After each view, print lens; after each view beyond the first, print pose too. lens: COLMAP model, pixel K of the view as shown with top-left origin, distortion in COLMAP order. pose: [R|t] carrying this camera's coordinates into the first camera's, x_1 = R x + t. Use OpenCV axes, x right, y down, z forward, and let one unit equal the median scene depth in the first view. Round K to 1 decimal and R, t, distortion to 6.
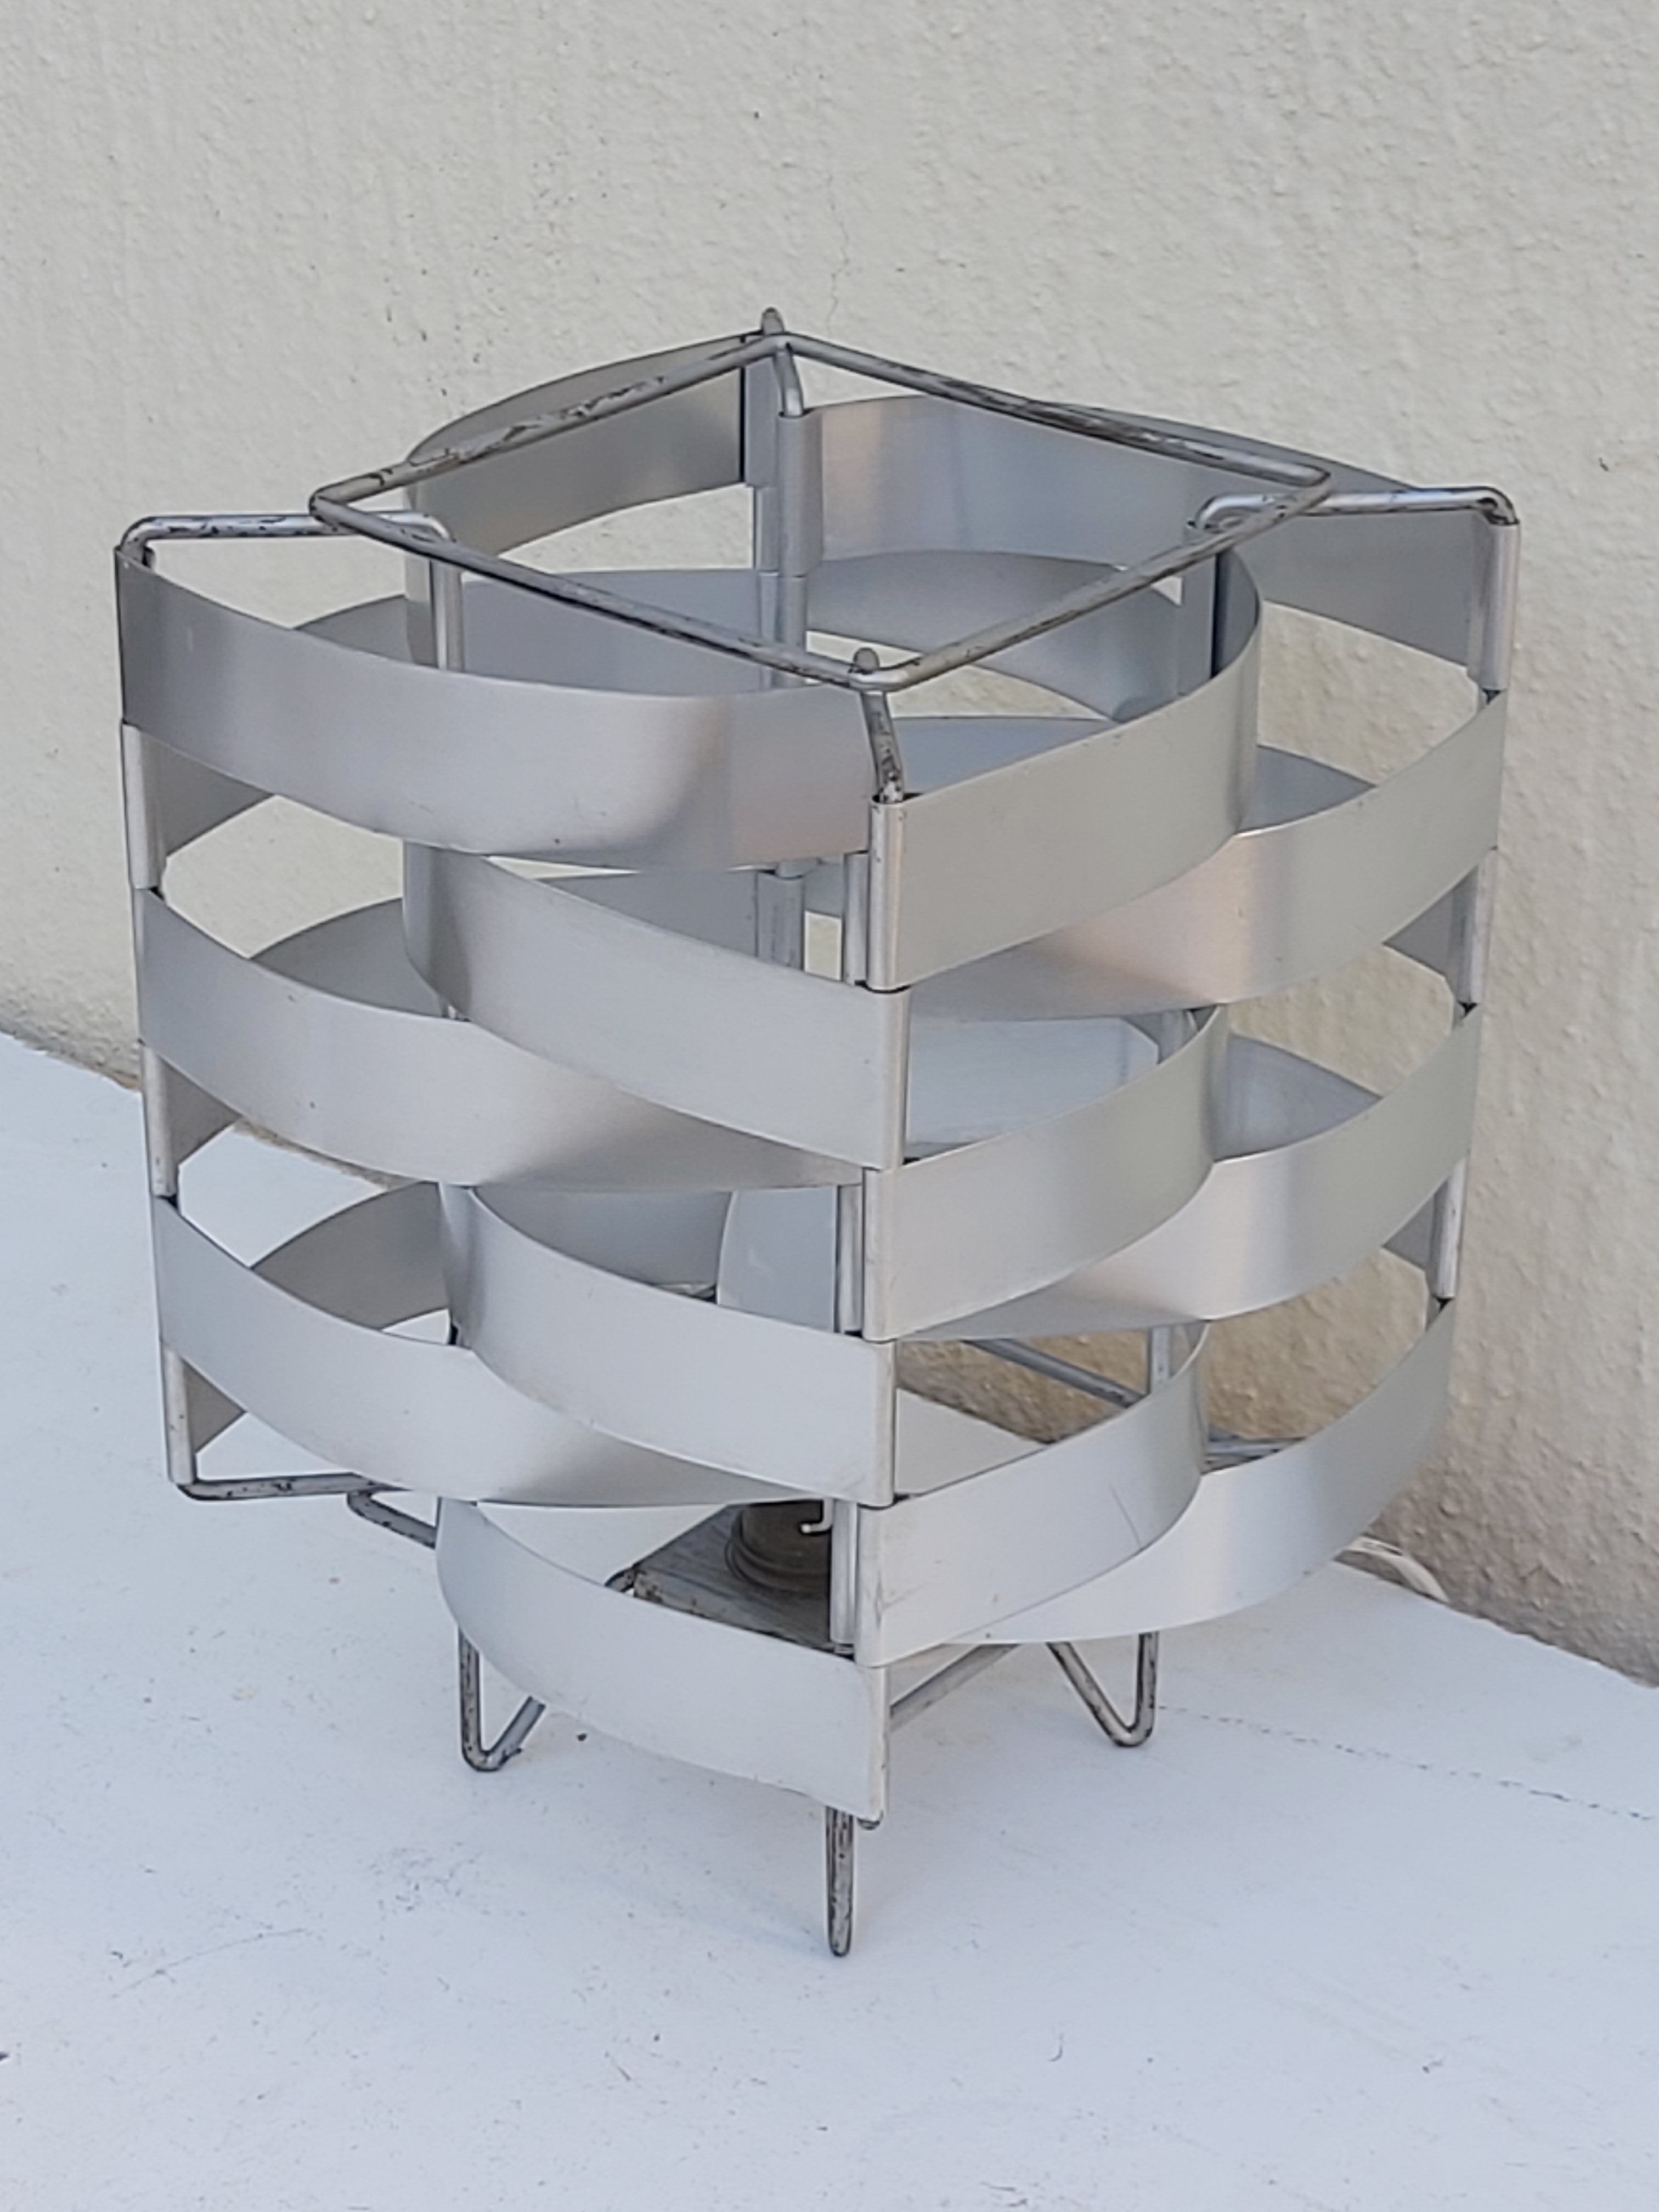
lens RADIAL K [[4775.7, 0, 825.4], [0, 4775.7, 1119.7], [0, 0, 1]] dist [0.197598, -0.817205]
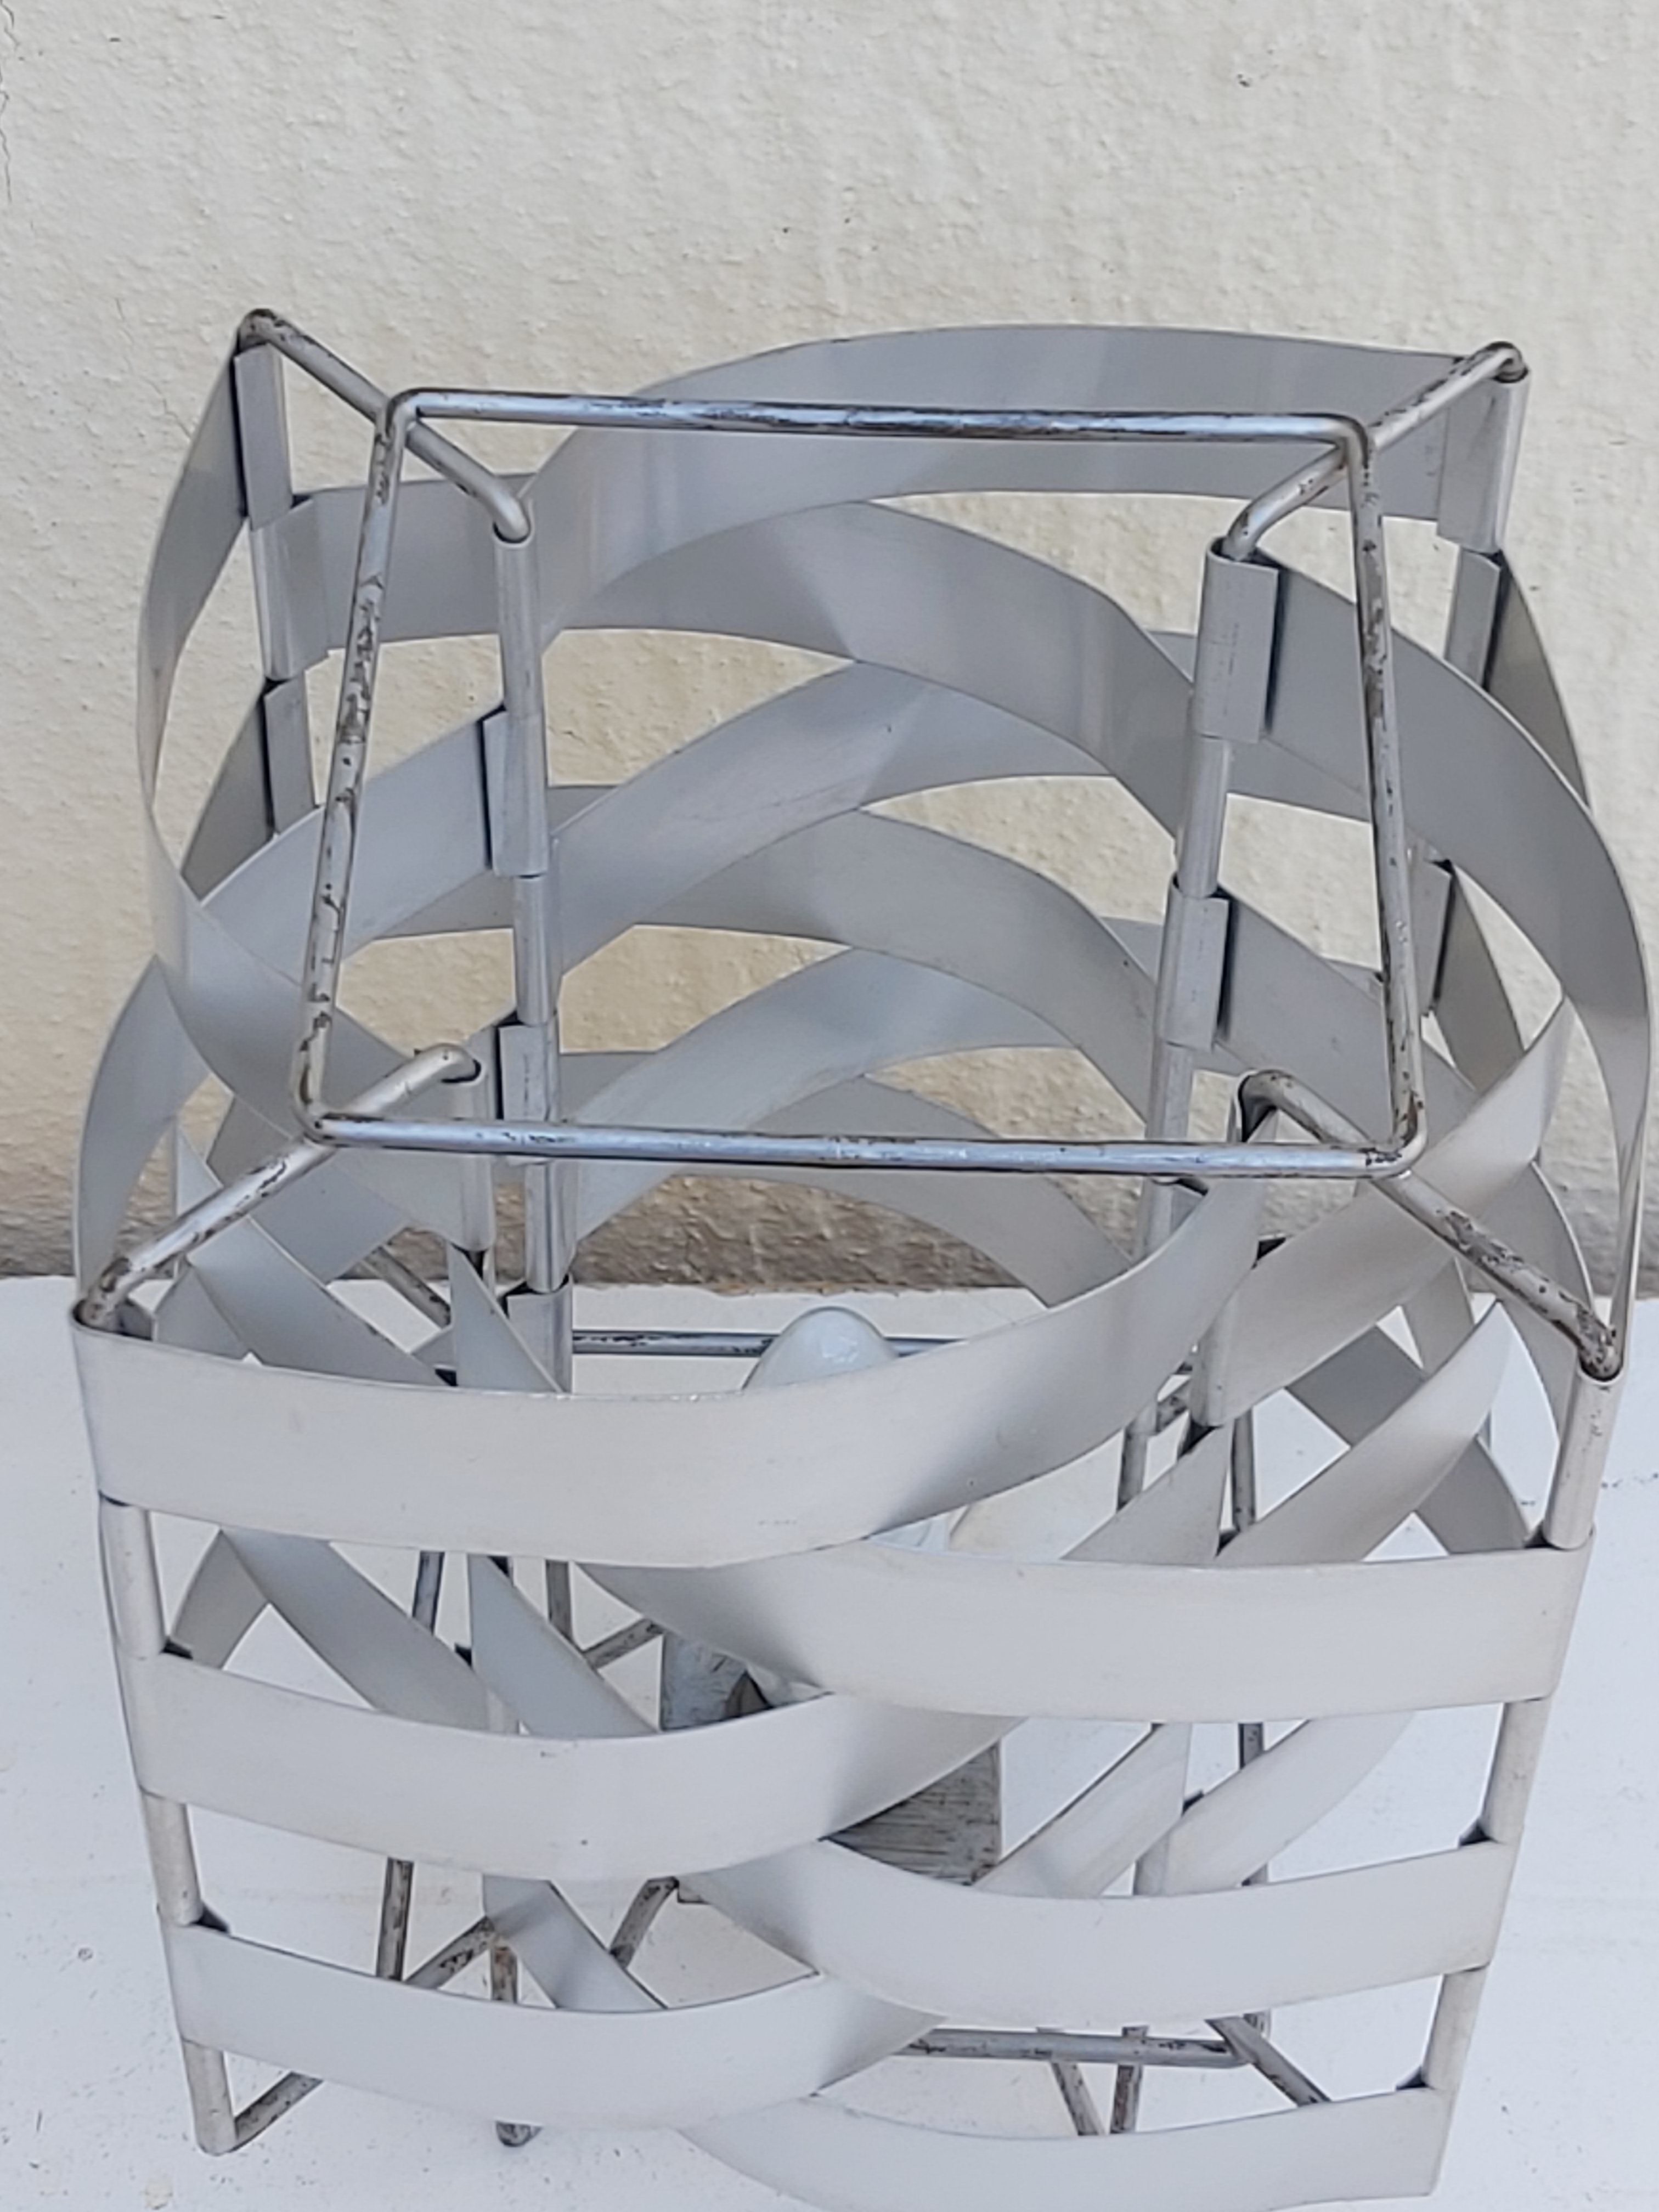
lens RADIAL K [[4775.7, 0, 825.4], [0, 4775.7, 1119.7], [0, 0, 1]] dist [0.197598, -0.817205]
pose [[0.782425, -0.466027, 0.413074, -0.278855], [0.266127, 0.849912, 0.454781, -0.352418], [-0.563017, -0.245902, 0.789015, 0.374326]]
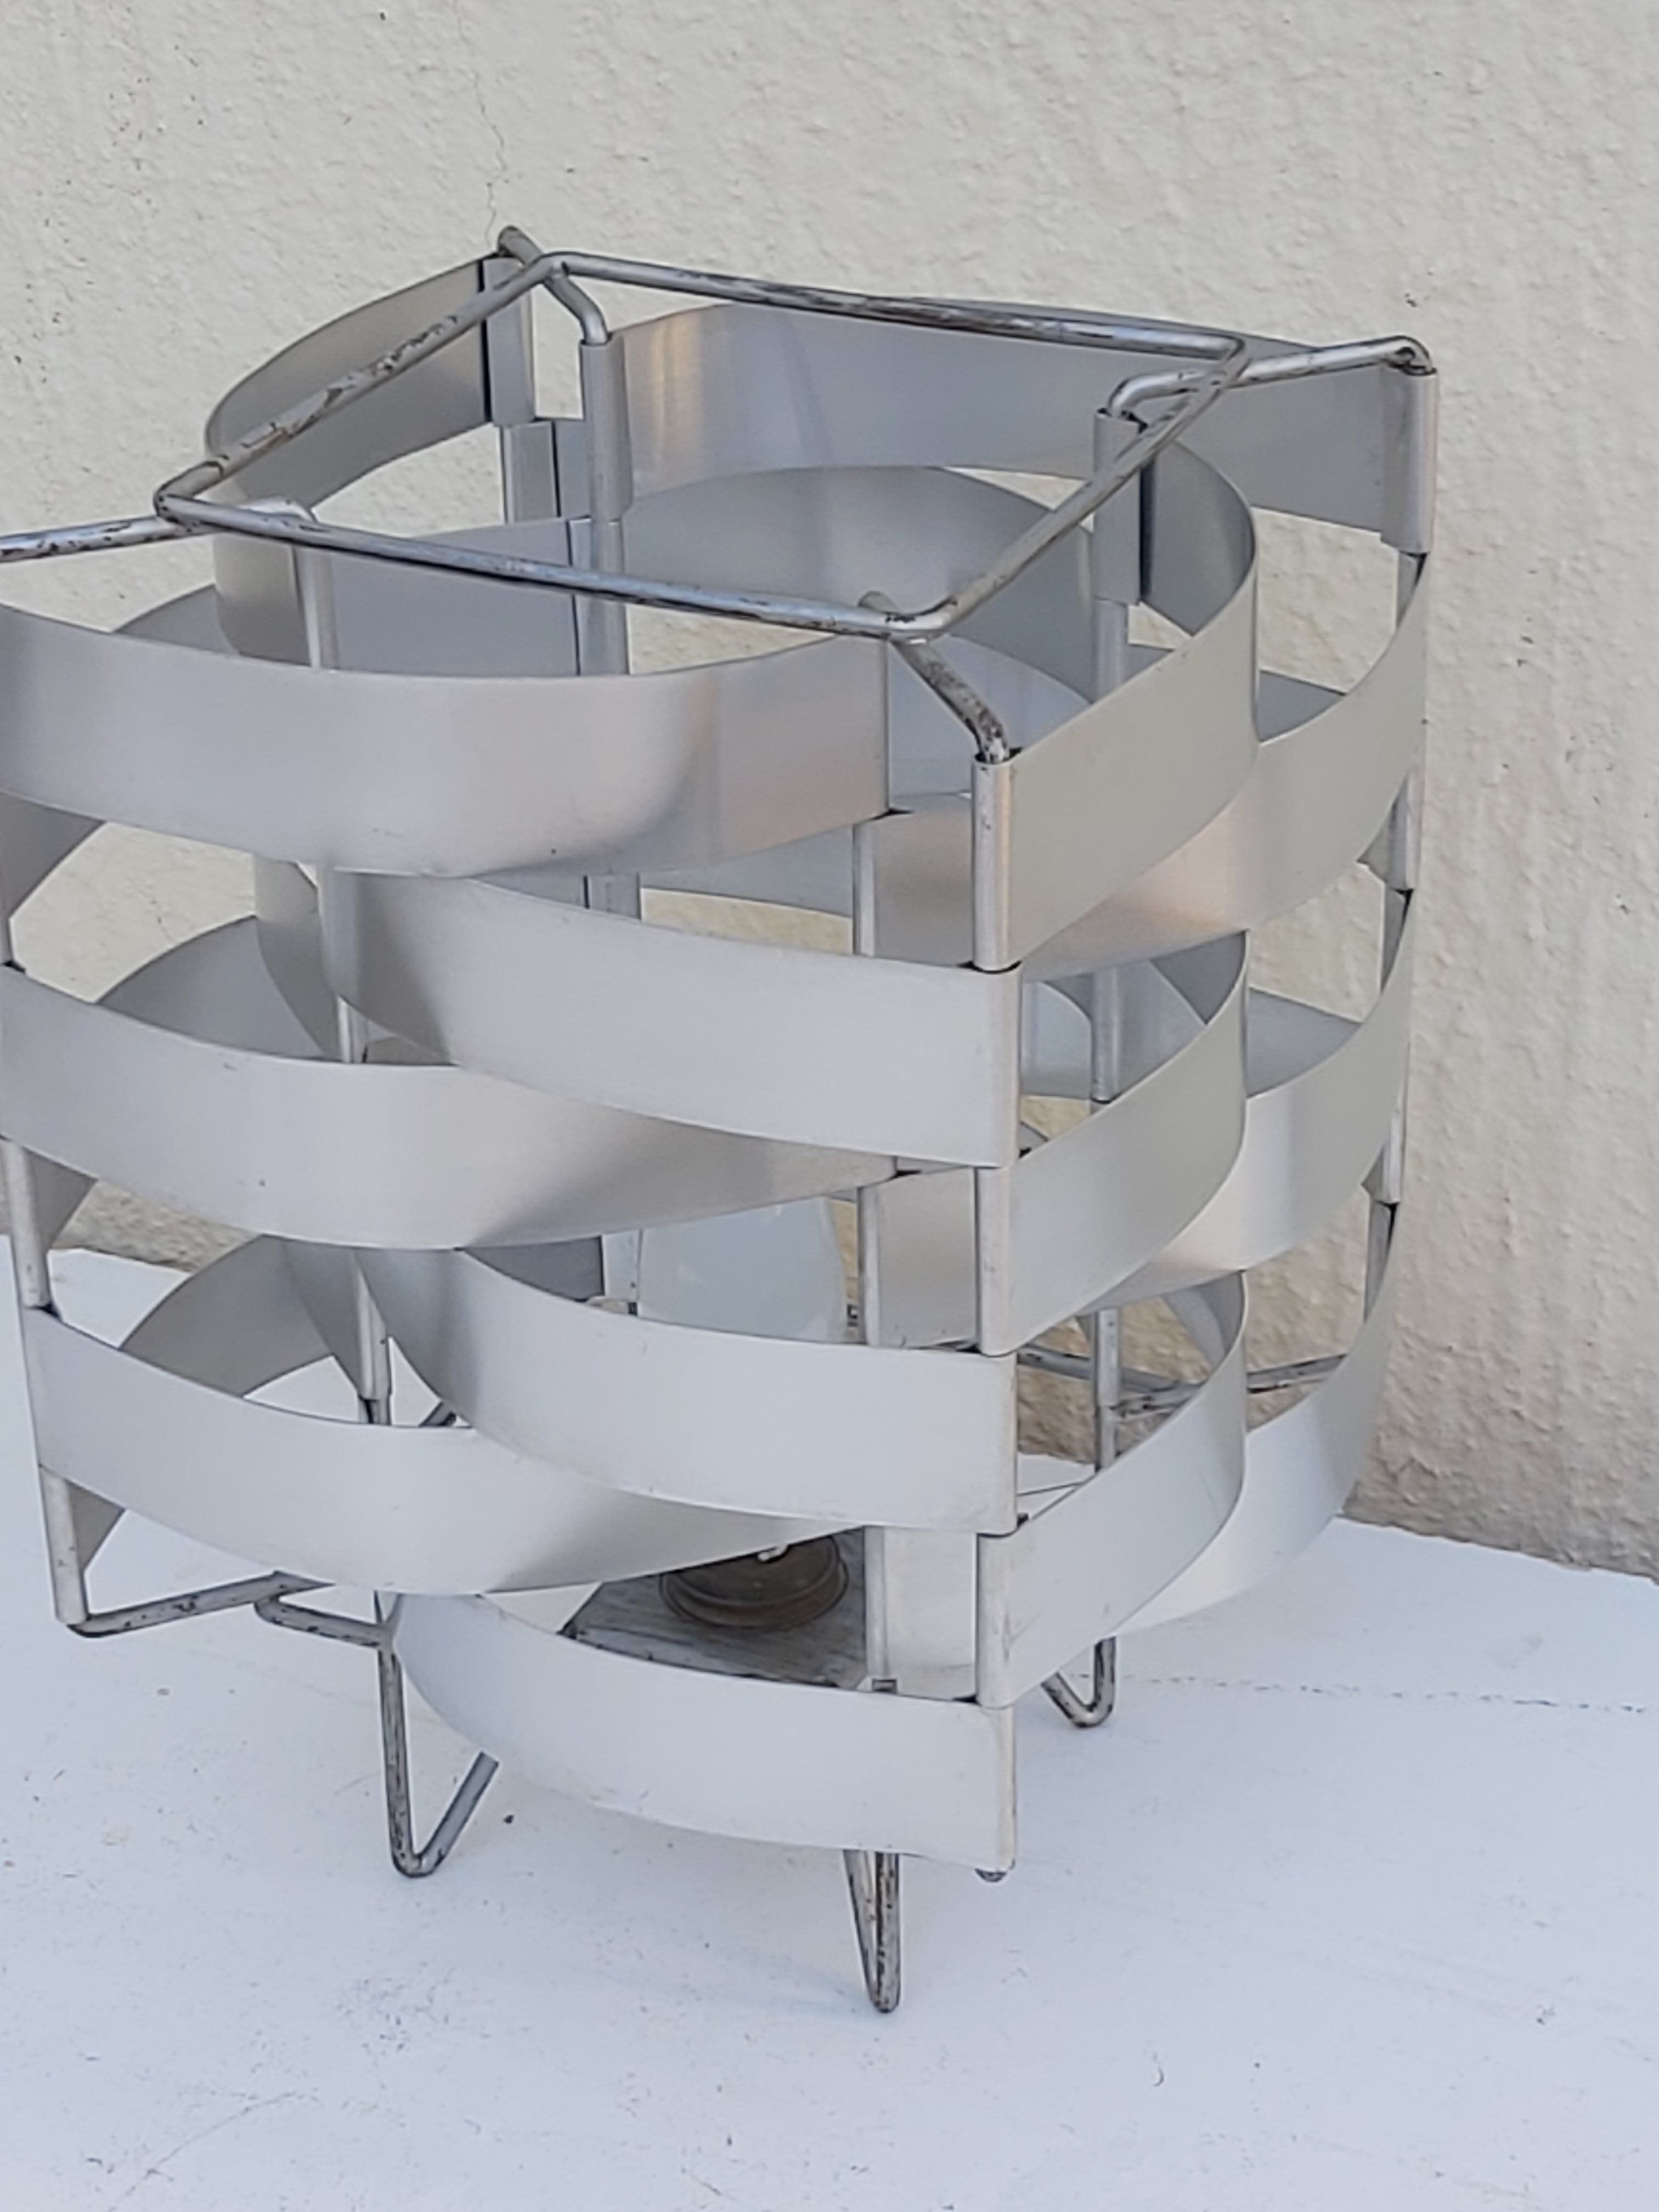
lens RADIAL K [[4775.7, 0, 825.4], [0, 4775.7, 1119.7], [0, 0, 1]] dist [0.197598, -0.817205]
pose [[0.967207, -0.144798, 0.208672, -0.162694], [0.139080, 0.989394, 0.041903, -0.031979], [-0.212526, -0.011507, 0.977088, 0.101159]]
